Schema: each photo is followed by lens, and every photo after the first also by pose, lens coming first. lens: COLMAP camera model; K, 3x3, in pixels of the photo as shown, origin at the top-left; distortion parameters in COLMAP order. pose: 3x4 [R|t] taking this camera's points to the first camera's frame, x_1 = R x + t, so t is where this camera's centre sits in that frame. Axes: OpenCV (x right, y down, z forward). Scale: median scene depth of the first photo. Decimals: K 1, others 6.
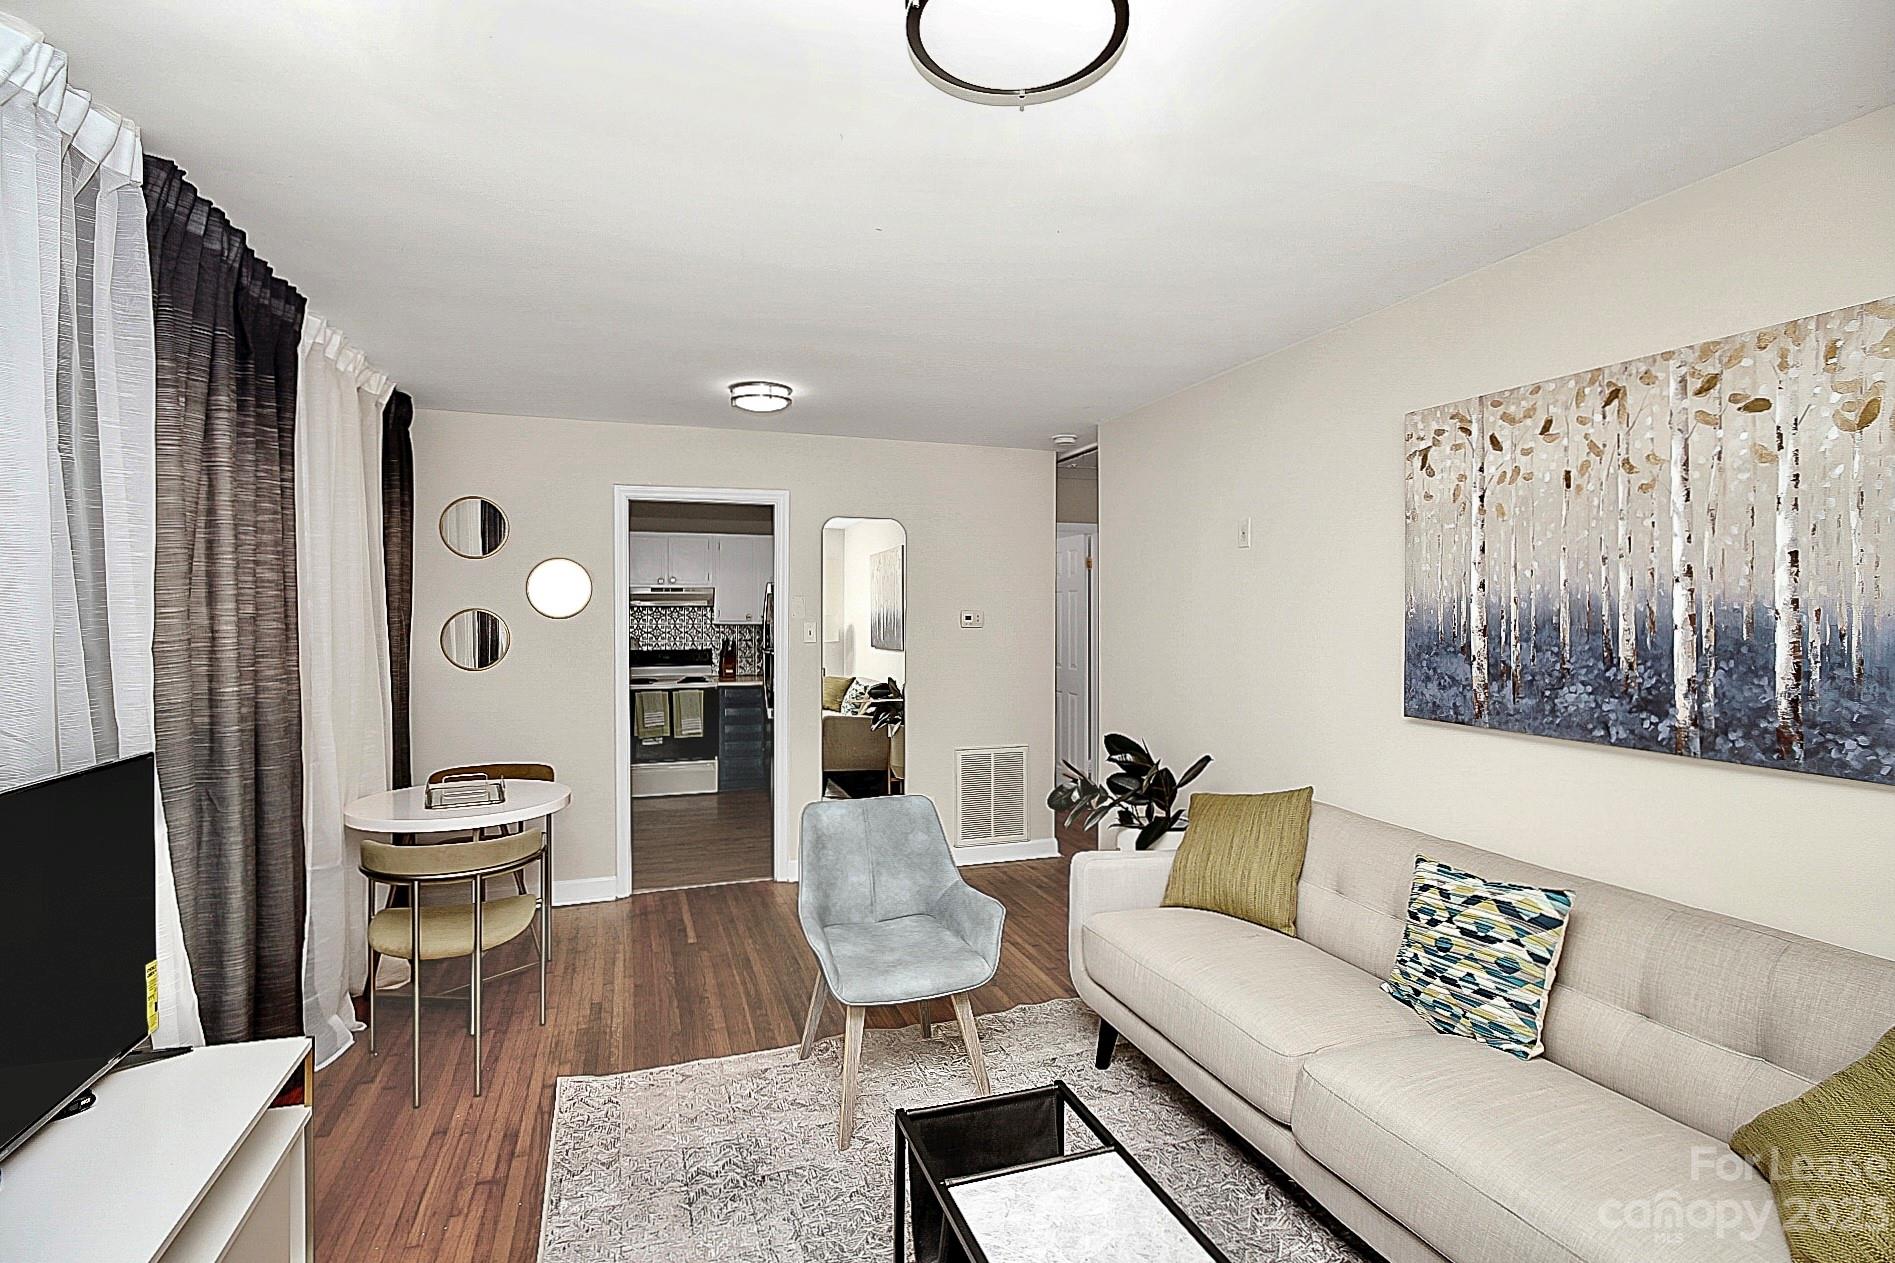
lens RADIAL K [[894.0, 0, 938.6], [0, 894.0, 617.2], [0, 0, 1]] dist [-0.000335, -0.012375]
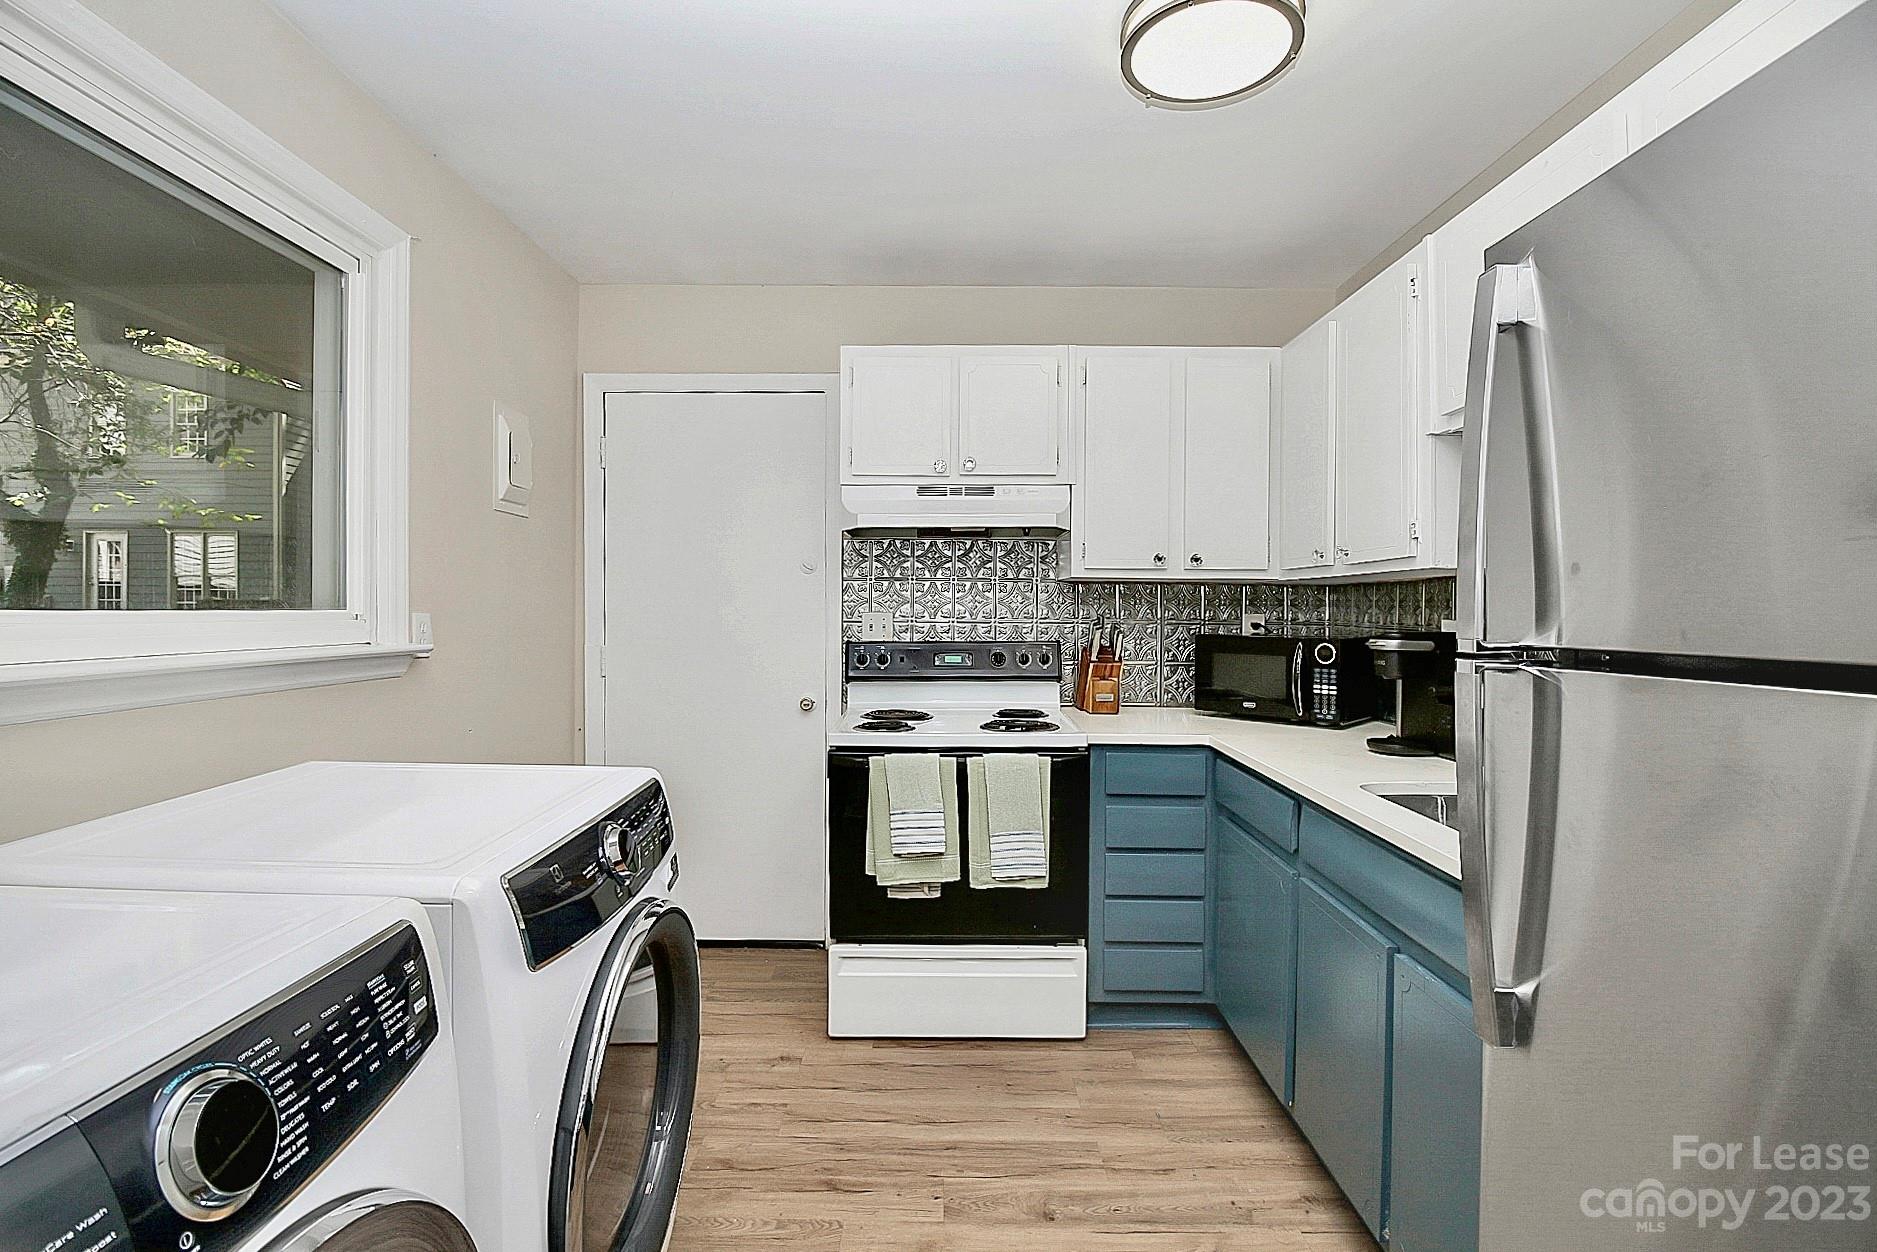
lens RADIAL K [[885.5, 0, 929.6], [0, 885.5, 611.9], [0, 0, 1]] dist [-0.000335, -0.012375]
pose [[0.946010, 0.007017, -0.324060, -0.562829], [-0.005117, 0.999964, 0.006715, 0.063782], [0.324096, -0.004694, 0.946013, 1.887748]]
